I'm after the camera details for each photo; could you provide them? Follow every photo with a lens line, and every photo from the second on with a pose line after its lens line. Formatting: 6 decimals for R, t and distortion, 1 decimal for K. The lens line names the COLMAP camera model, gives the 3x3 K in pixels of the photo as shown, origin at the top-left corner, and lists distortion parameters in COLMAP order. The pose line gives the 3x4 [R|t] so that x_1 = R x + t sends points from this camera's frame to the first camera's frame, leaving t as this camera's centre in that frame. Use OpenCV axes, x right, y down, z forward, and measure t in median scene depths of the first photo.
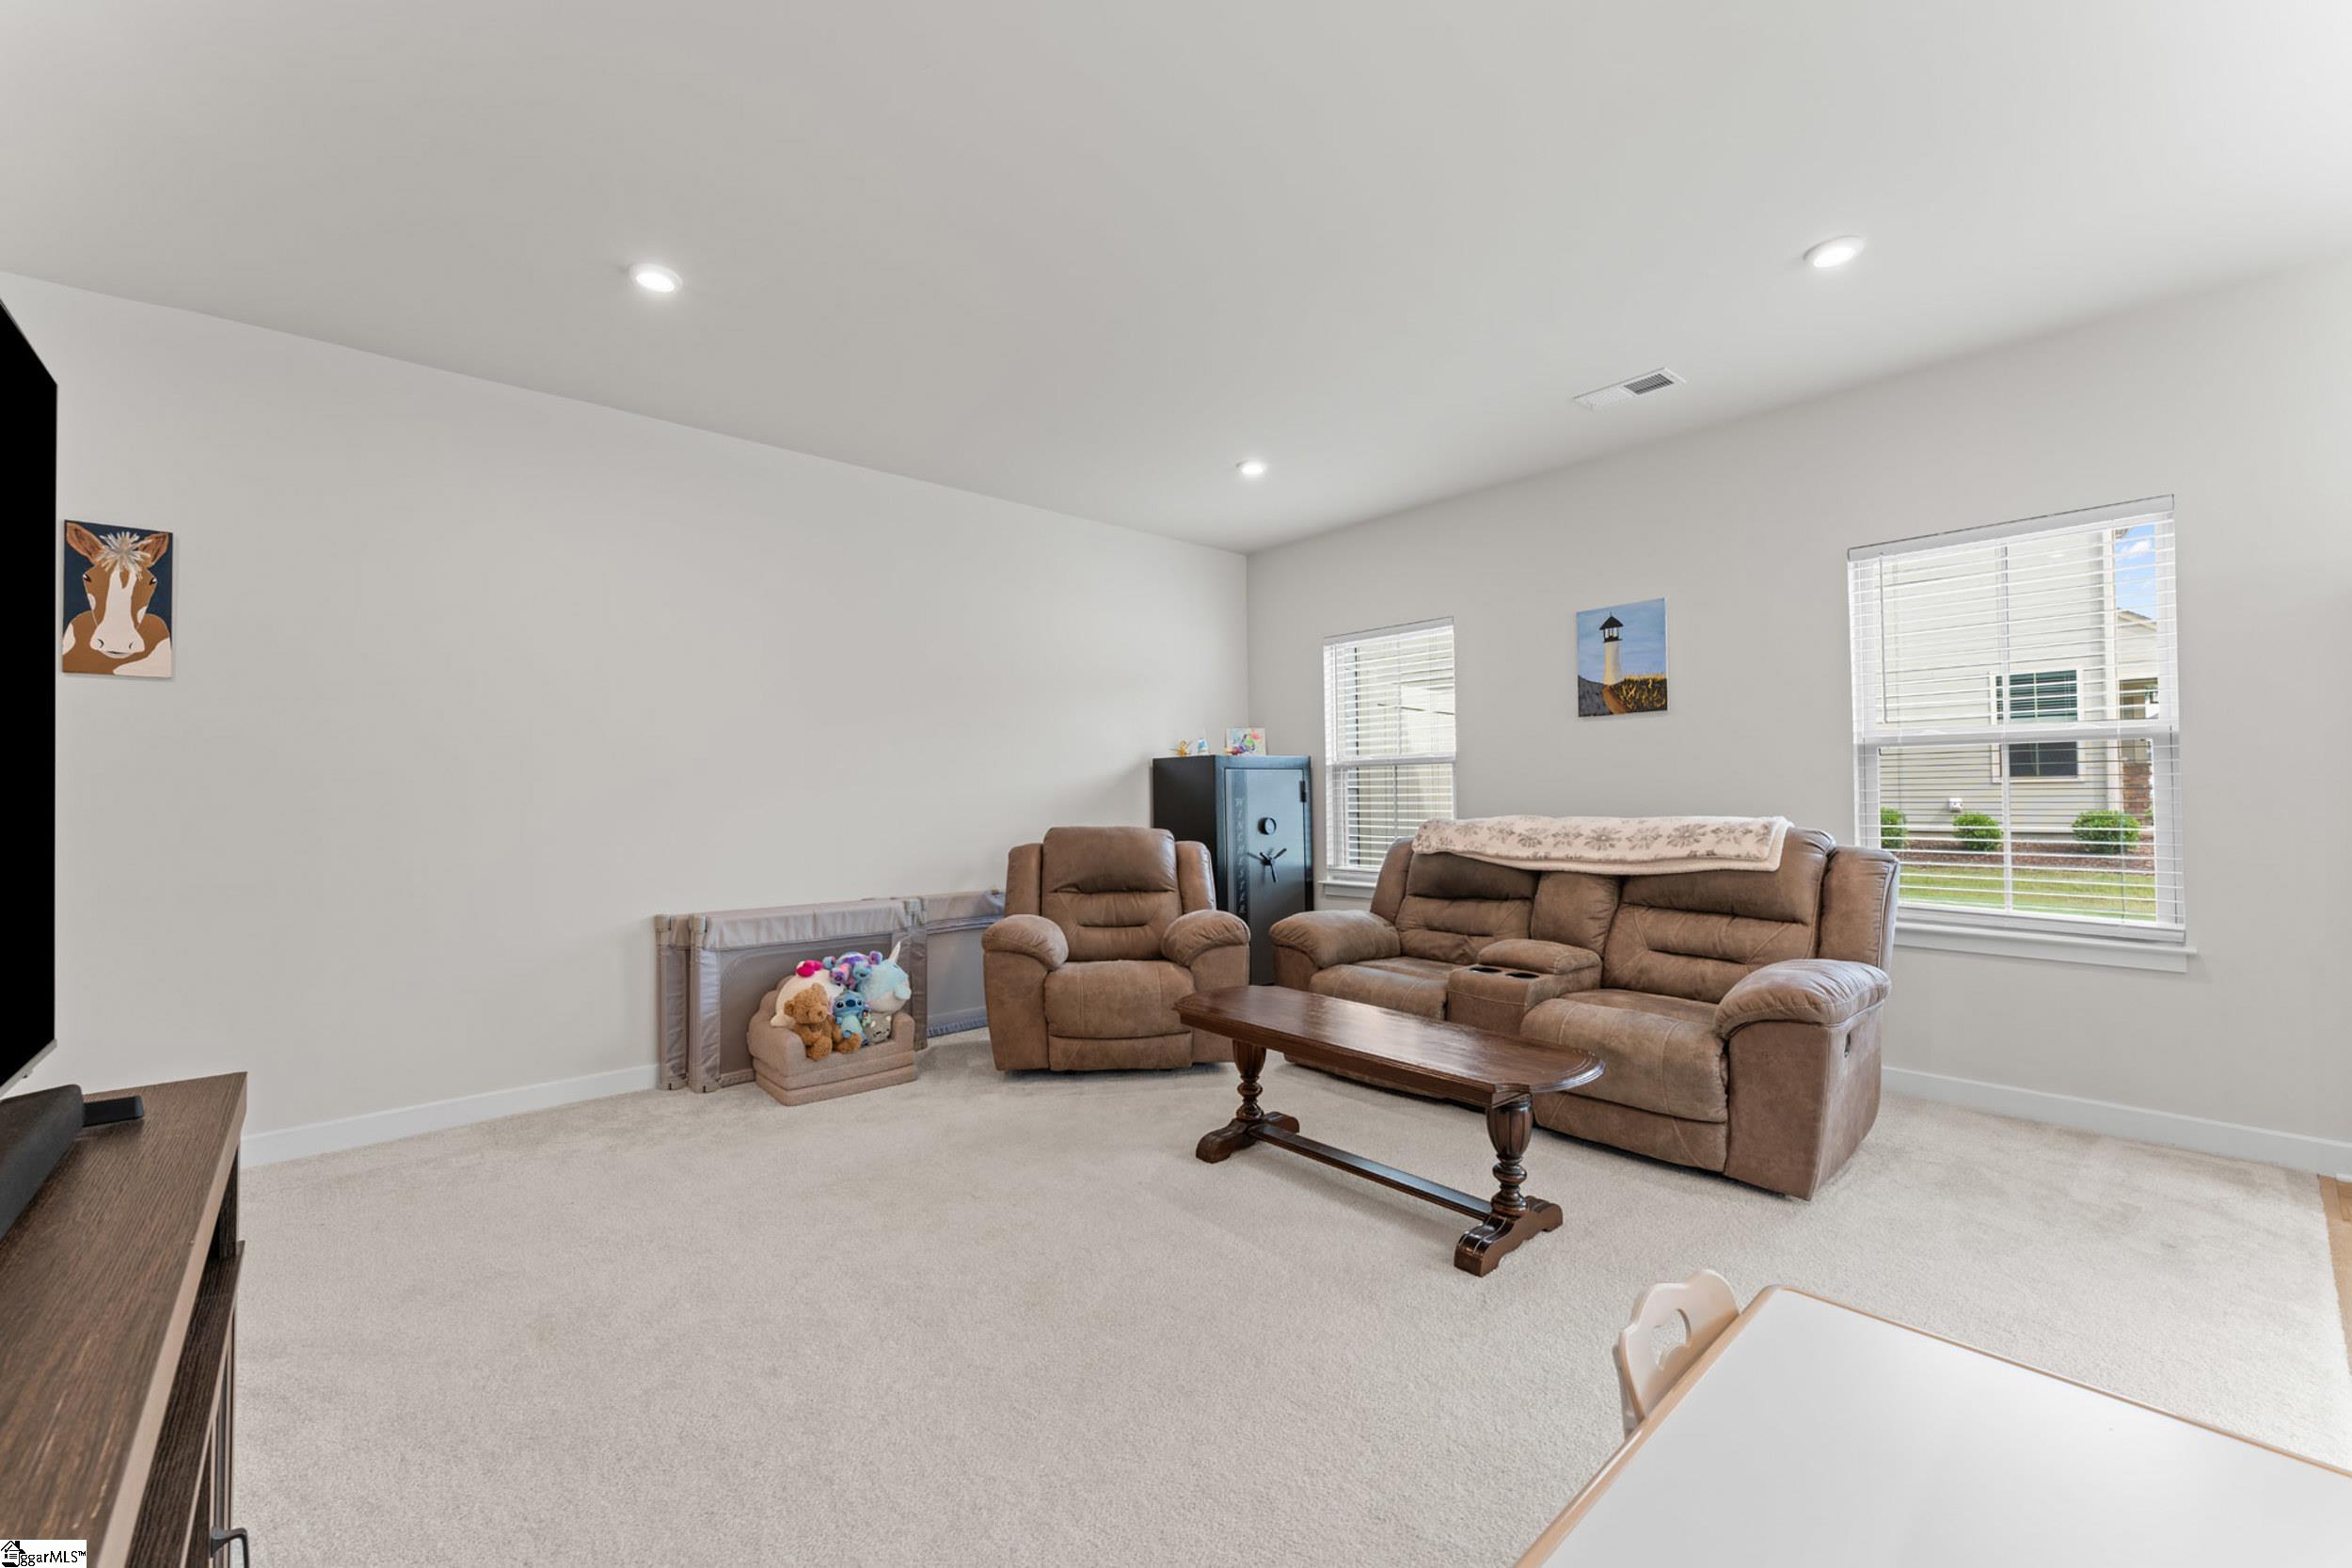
lens RADIAL K [[939.4, 0, 1176.0], [0, 939.4, 784.0], [0, 0, 1]] dist [-0.001140, -0.000100]
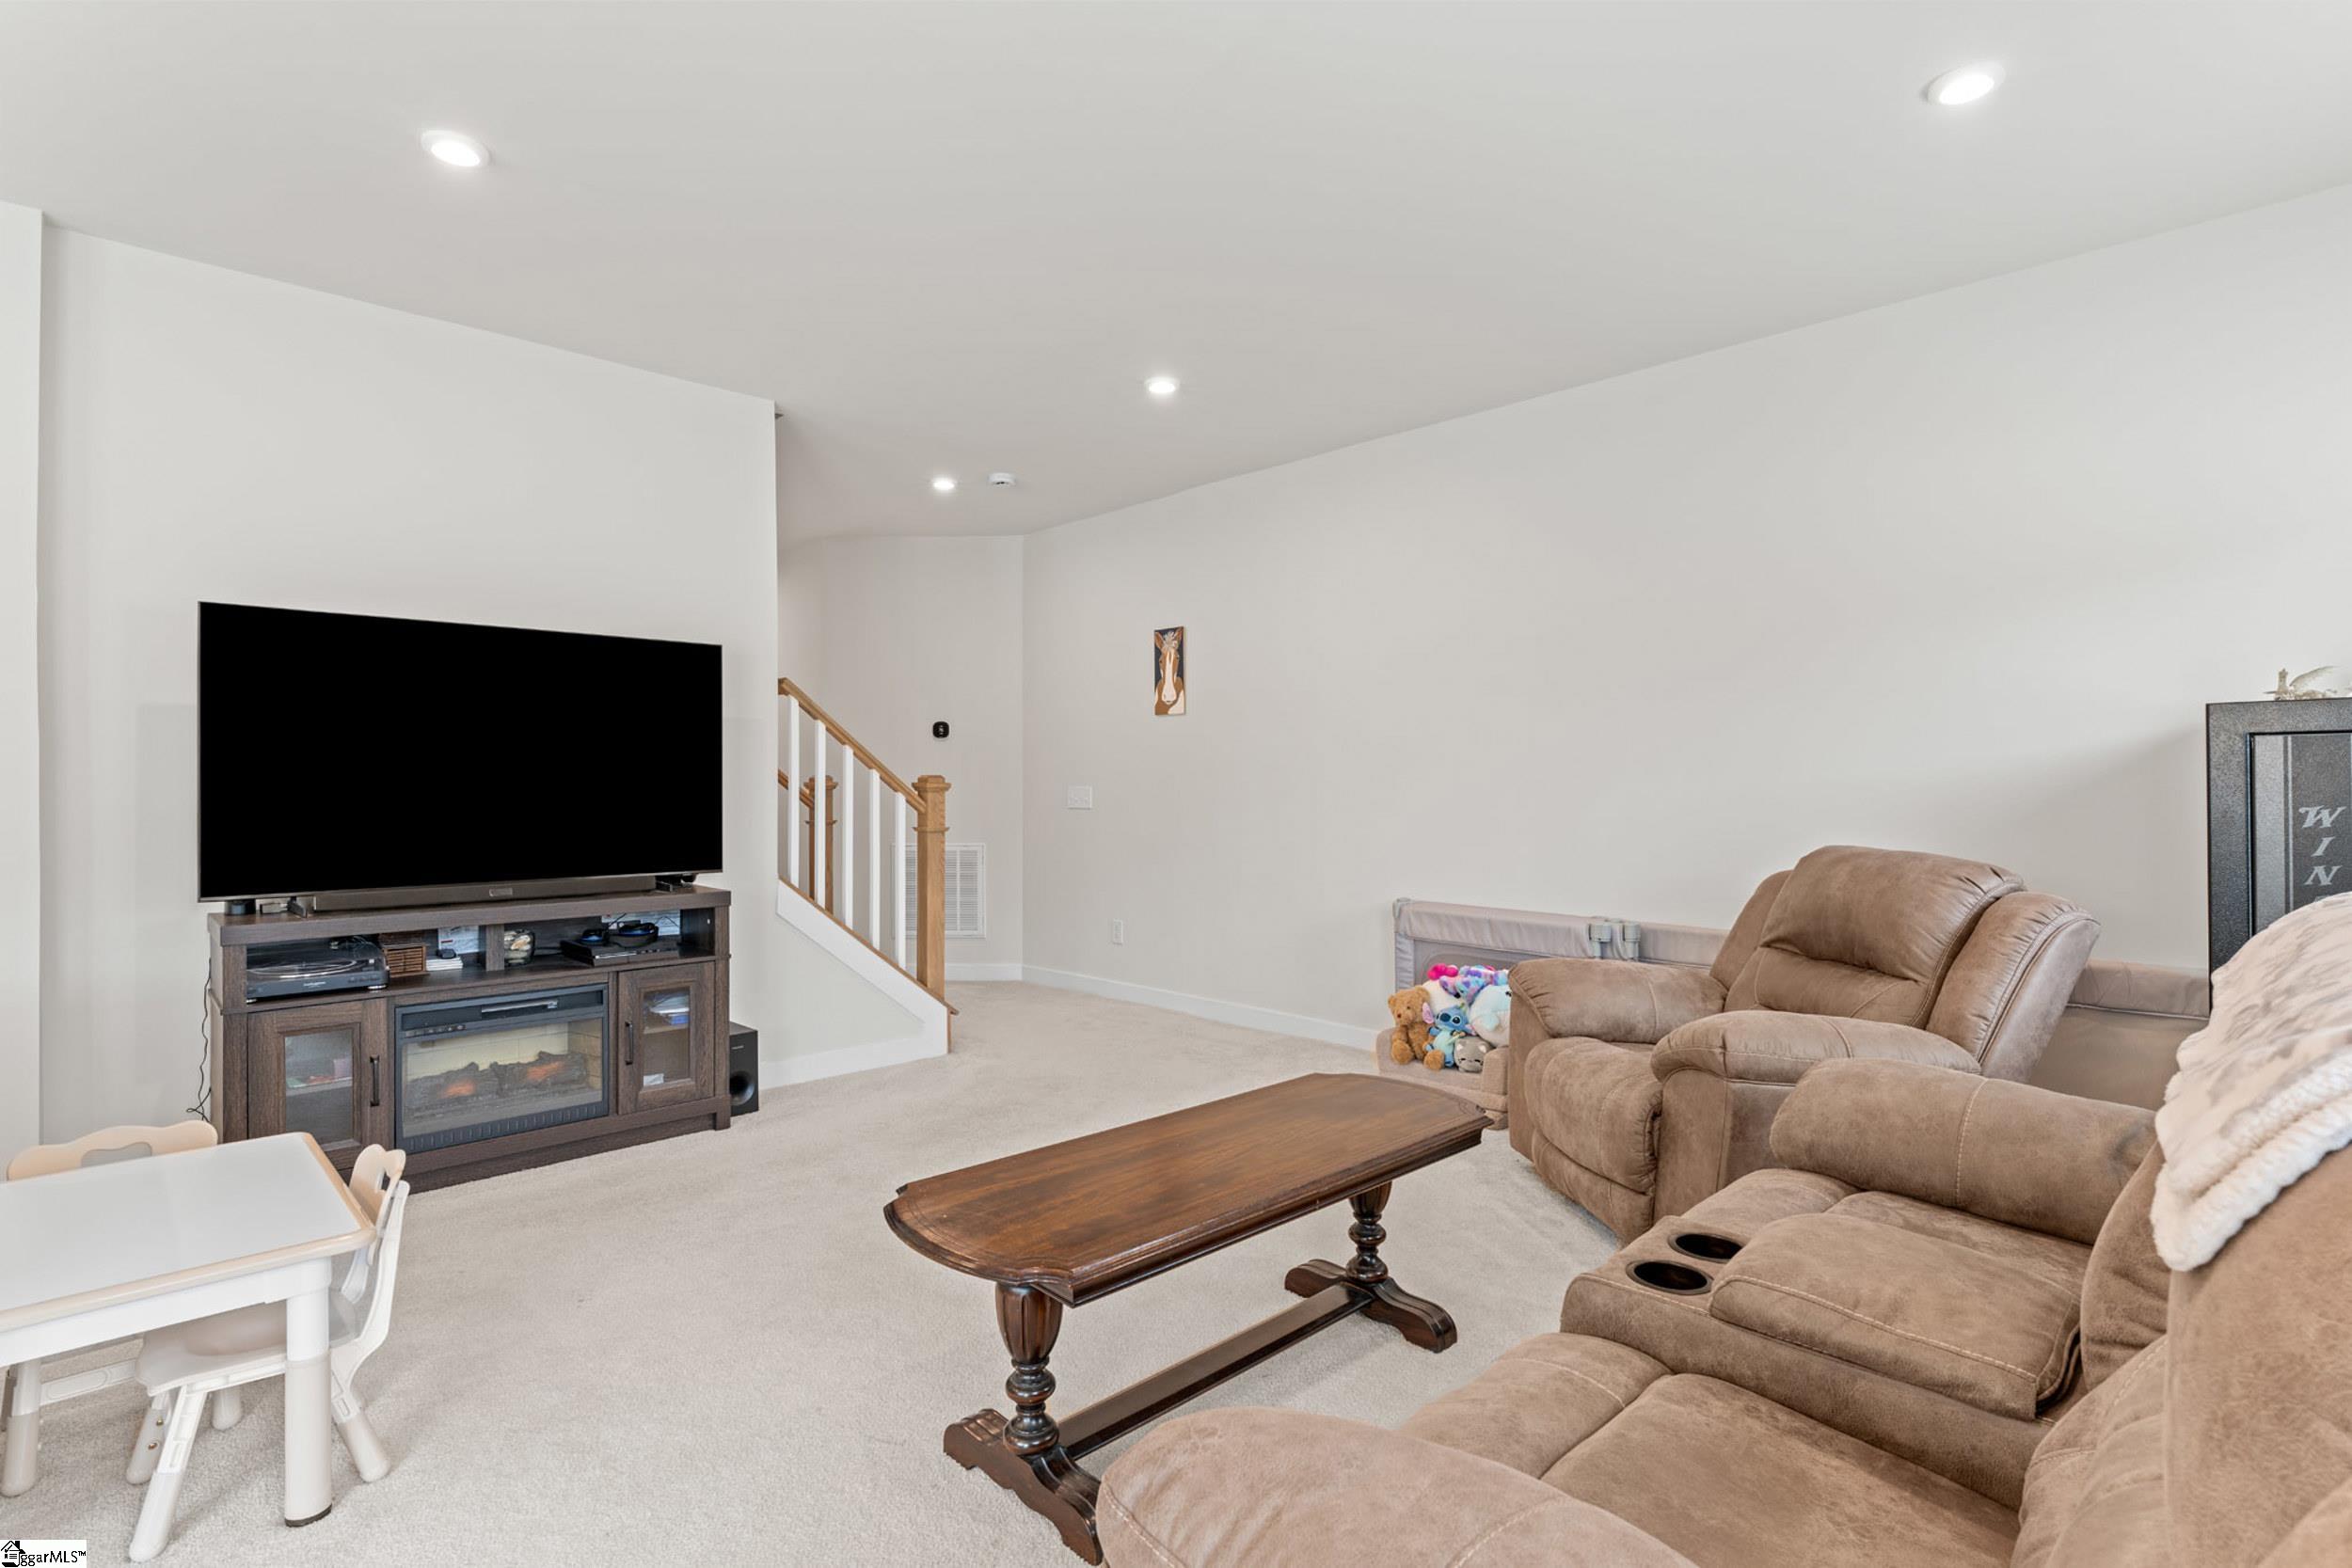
lens RADIAL K [[1145.3, 0, 1176.0], [0, 1145.3, 784.0], [0, 0, 1]] dist [-0.000406, -0.000045]
pose [[0.035592, 0.014497, -0.999261, 0.745443], [0.010068, 0.999839, 0.014864, -0.012913], [0.999316, -0.010590, 0.035441, 0.689545]]
